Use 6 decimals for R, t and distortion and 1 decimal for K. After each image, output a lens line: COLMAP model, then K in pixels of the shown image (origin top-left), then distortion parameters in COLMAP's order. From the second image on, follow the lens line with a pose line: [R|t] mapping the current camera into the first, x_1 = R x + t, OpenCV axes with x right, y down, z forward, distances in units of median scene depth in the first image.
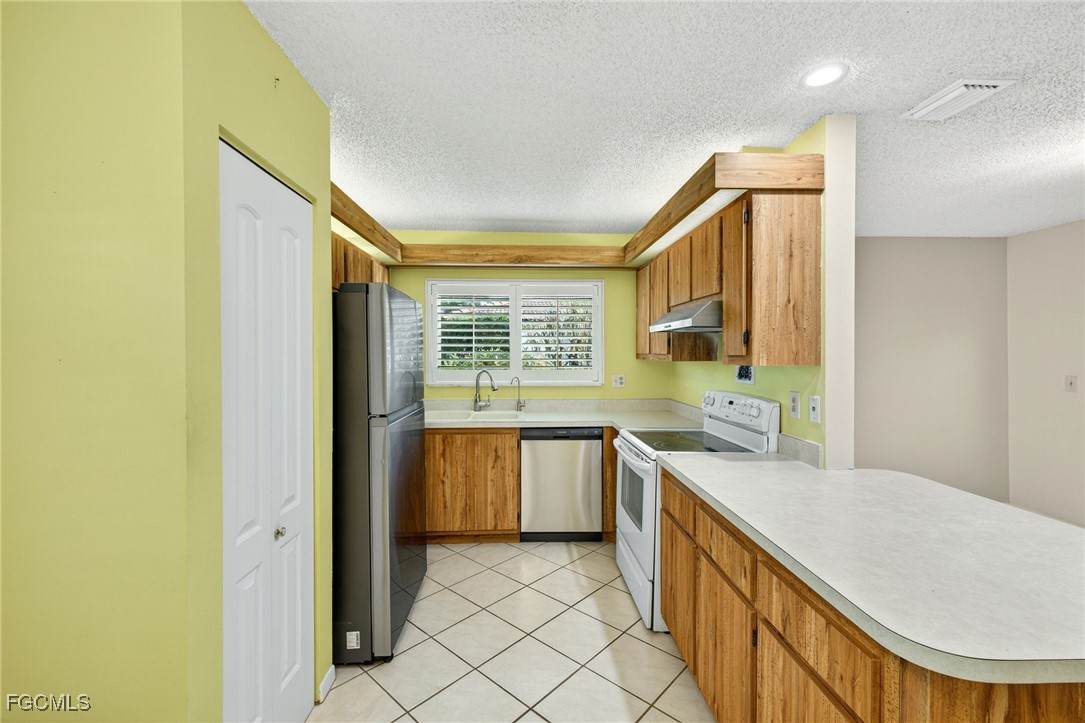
lens RADIAL K [[460.9, 0, 539.1], [0, 460.9, 353.5], [0, 0, 1]] dist [0.006559, -0.001056]
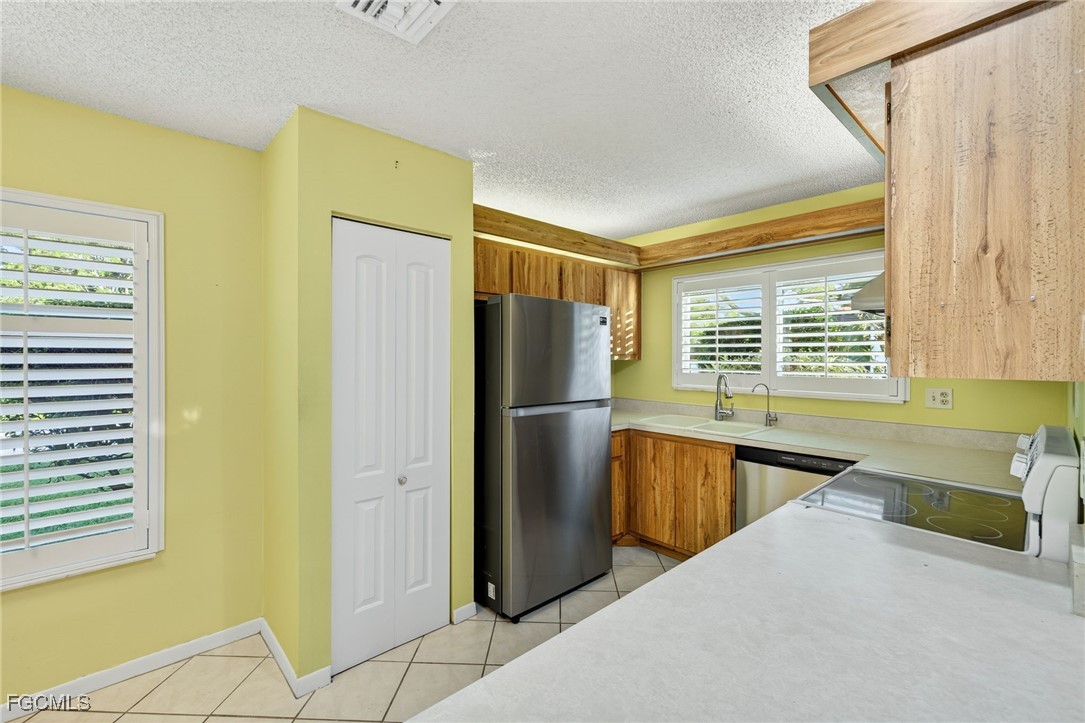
lens RADIAL K [[460.9, 0, 536.9], [0, 460.9, 350.9], [0, 0, 1]] dist [0.006559, -0.001056]
pose [[0.639684, -0.005062, -0.768621, 0.428412], [-0.002414, 0.999960, -0.008595, 0.001166], [0.768634, 0.007354, 0.639647, 0.220235]]
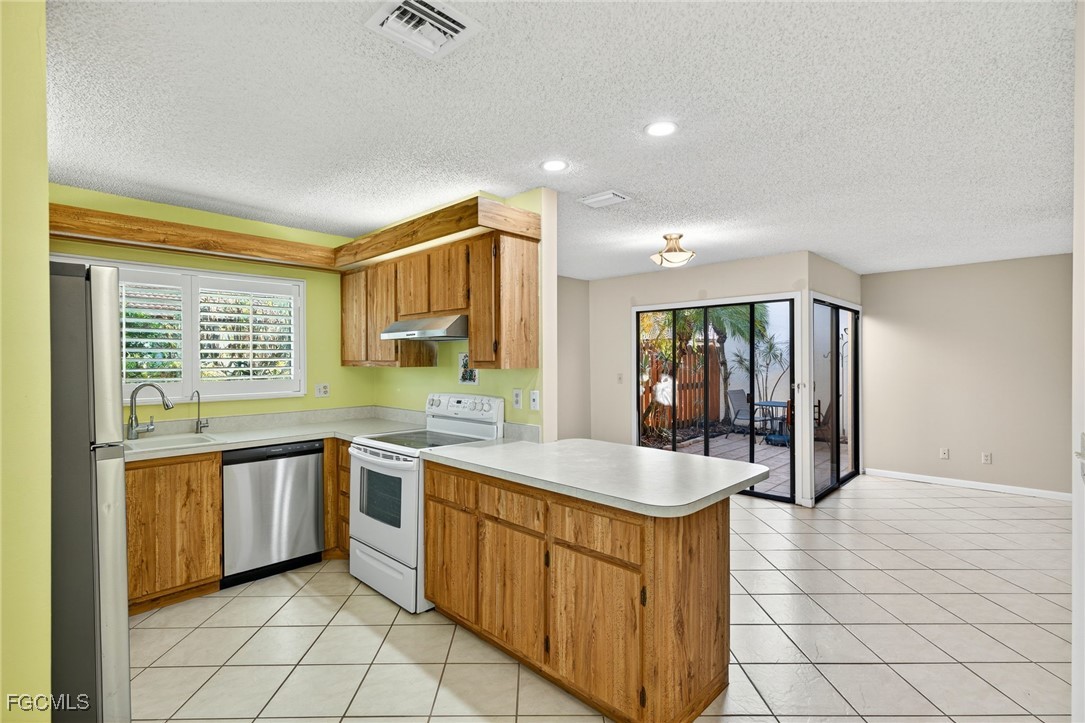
lens RADIAL K [[494.7, 0, 538.2], [0, 494.7, 356.4], [0, 0, 1]] dist [0.002101, 0.001806]
pose [[0.724403, 0.000457, 0.689377, -0.281001], [0.006025, 0.999957, -0.006995, 0.001686], [-0.689351, 0.009221, 0.724369, -0.041627]]
